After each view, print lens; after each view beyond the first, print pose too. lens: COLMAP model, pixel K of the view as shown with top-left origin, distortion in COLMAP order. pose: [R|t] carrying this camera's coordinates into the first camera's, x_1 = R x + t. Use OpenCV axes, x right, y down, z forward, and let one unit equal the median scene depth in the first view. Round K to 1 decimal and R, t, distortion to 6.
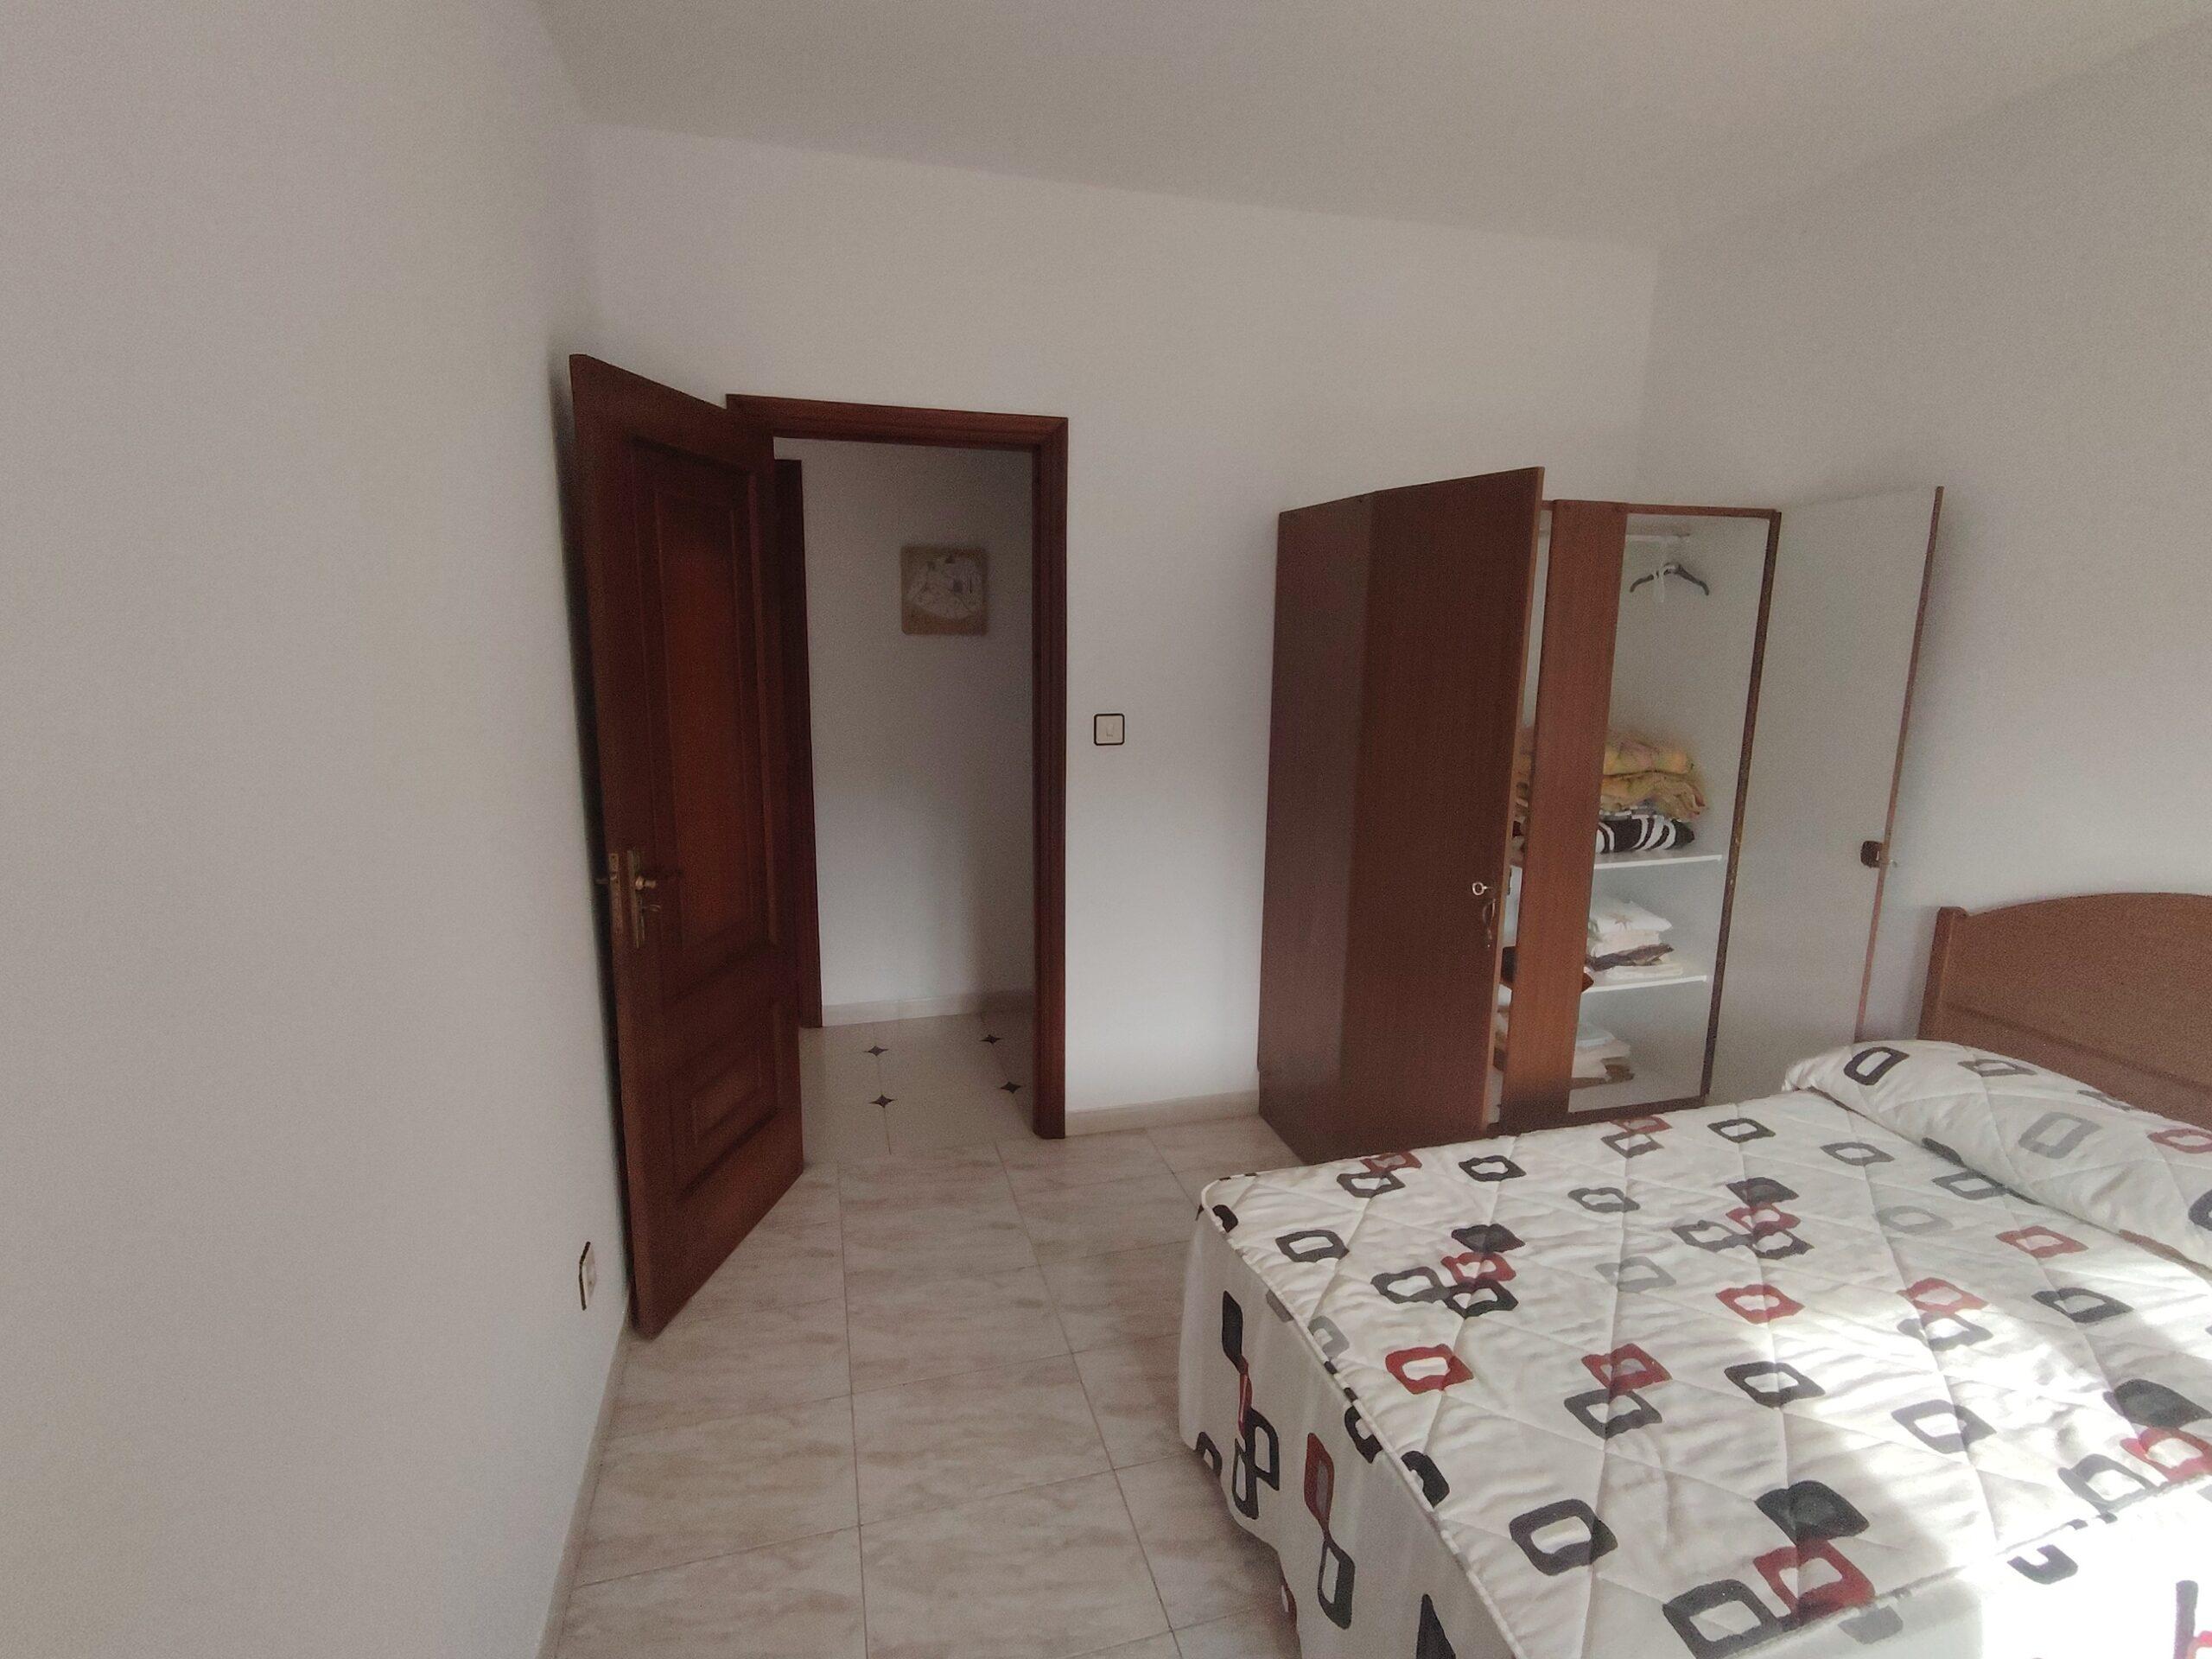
lens RADIAL K [[1074.4, 0, 1101.5], [0, 1074.4, 824.6], [0, 0, 1]] dist [-0.002283, -0.000146]
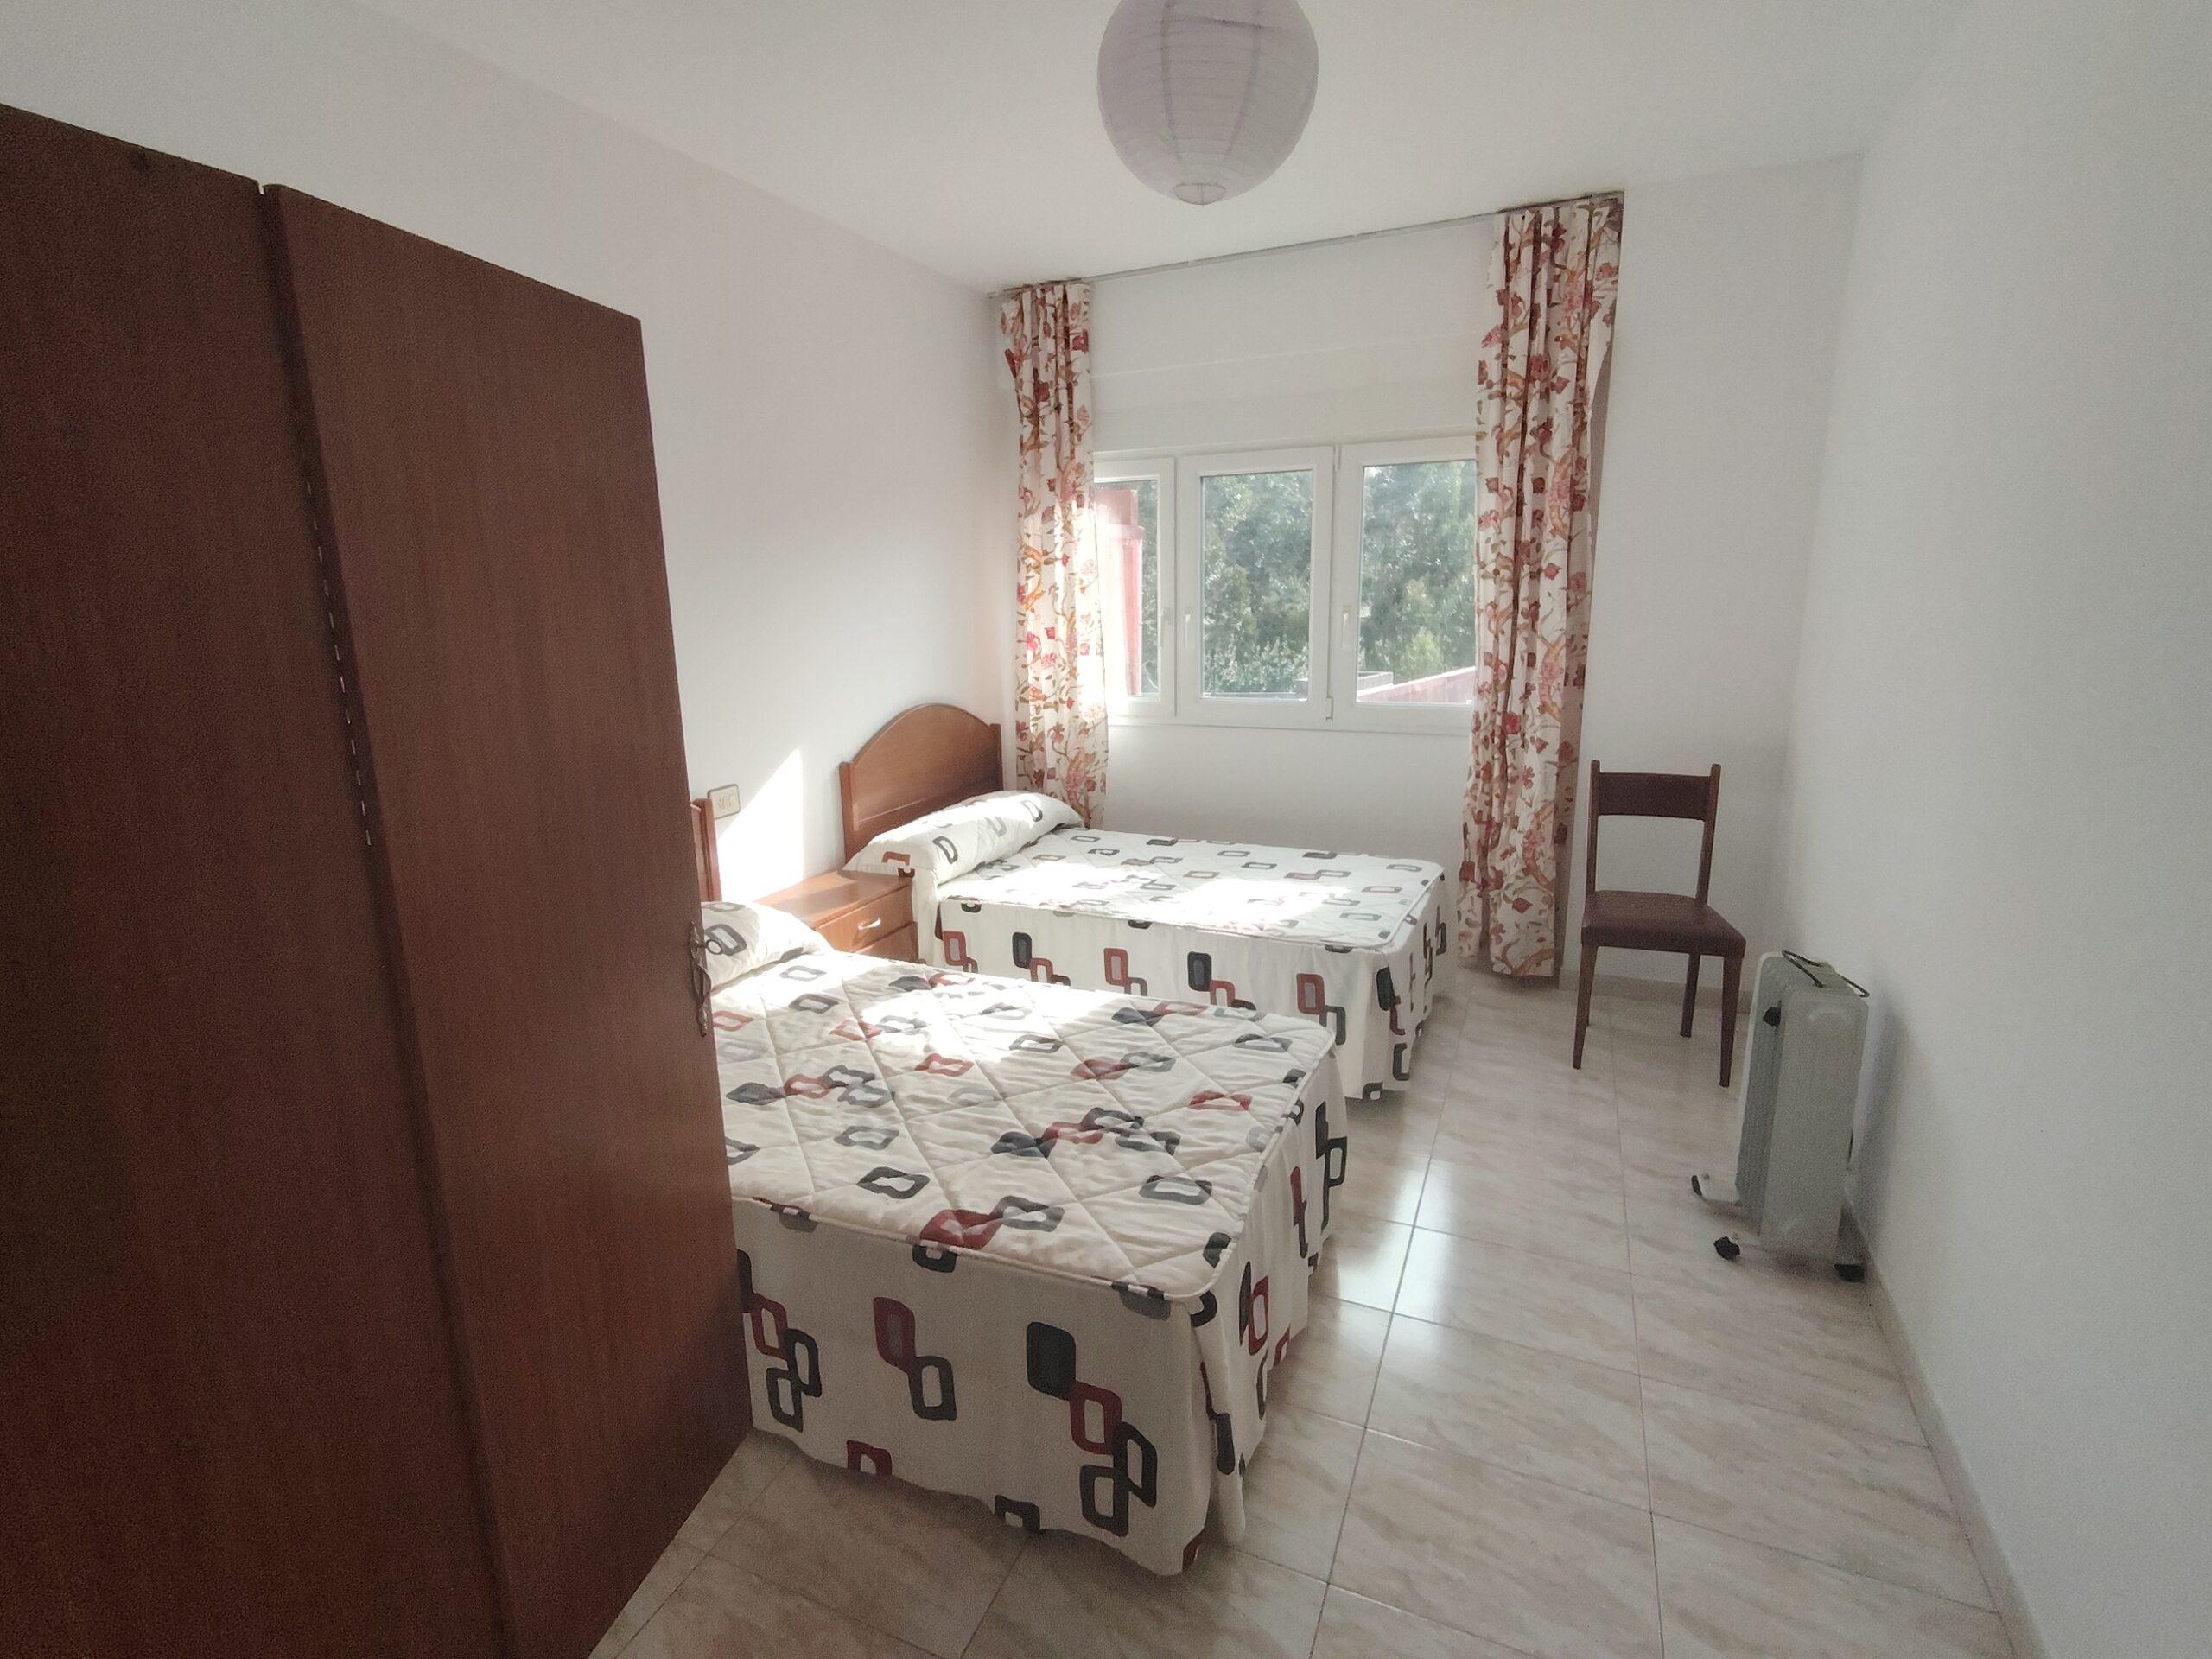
lens RADIAL K [[1074.4, 0, 1100.9], [0, 1074.4, 832.2], [0, 0, 1]] dist [-0.002283, -0.000146]
pose [[-0.780003, -0.136852, 0.610628, -0.327014], [0.131123, 0.918390, 0.373319, -0.304501], [-0.611884, 0.371257, -0.698402, 1.713348]]
